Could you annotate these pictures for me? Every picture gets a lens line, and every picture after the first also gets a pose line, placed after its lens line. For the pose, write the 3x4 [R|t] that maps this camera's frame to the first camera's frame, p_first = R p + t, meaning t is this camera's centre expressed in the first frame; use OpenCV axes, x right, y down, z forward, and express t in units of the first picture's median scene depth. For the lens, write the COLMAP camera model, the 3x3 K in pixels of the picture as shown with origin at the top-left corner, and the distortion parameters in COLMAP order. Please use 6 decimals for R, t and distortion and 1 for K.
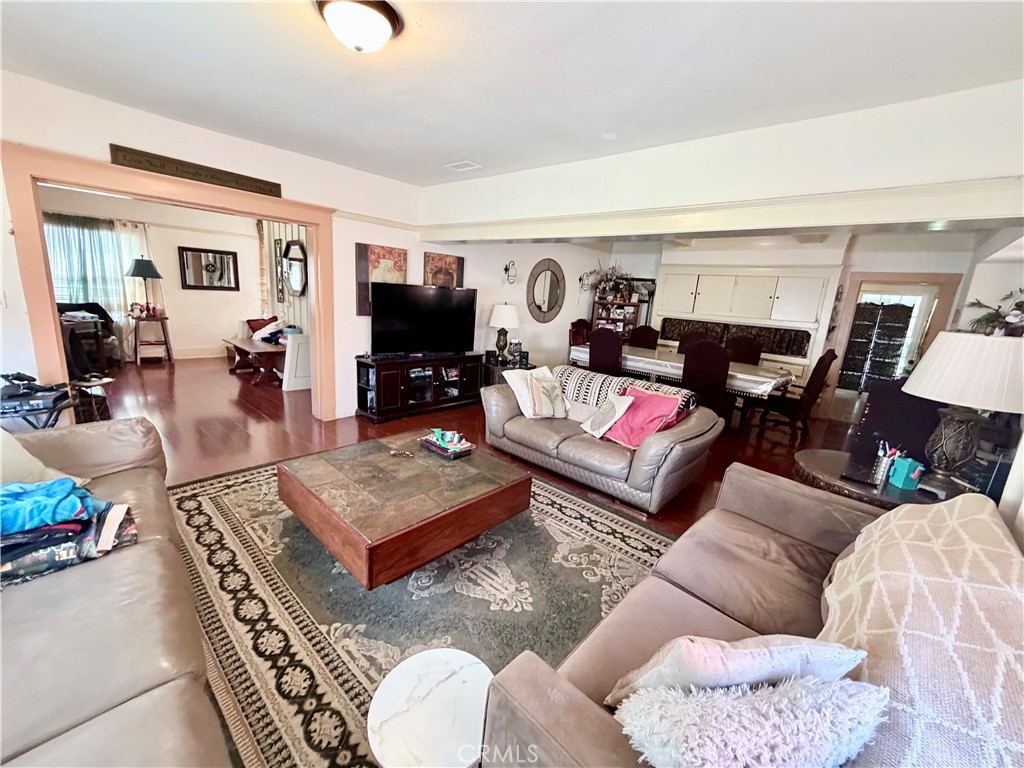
lens RADIAL K [[410.4, 0, 505.7], [0, 410.4, 381.5], [0, 0, 1]] dist [-0.001440, 0.000559]
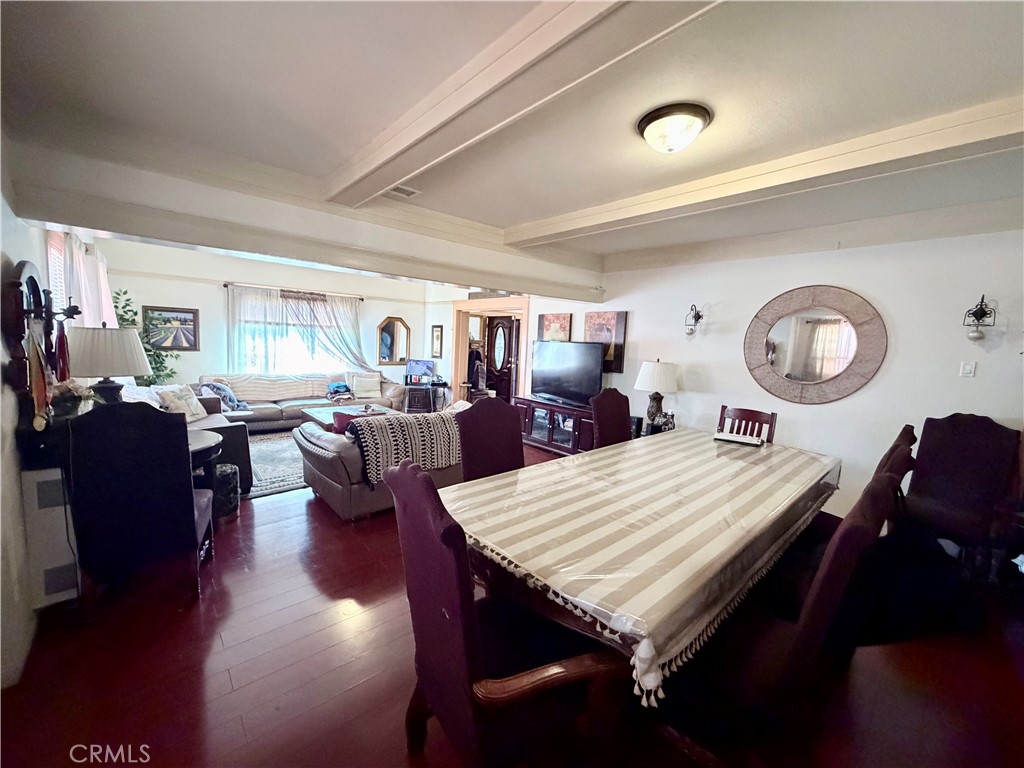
lens RADIAL K [[410.4, 0, 512.7], [0, 410.4, 382.8], [0, 0, 1]] dist [-0.001440, 0.000559]
pose [[-0.091182, 0.032520, -0.995303, 0.918999], [-0.258464, 0.964443, 0.055190, -0.139051], [0.961708, 0.262282, -0.079534, 0.927281]]
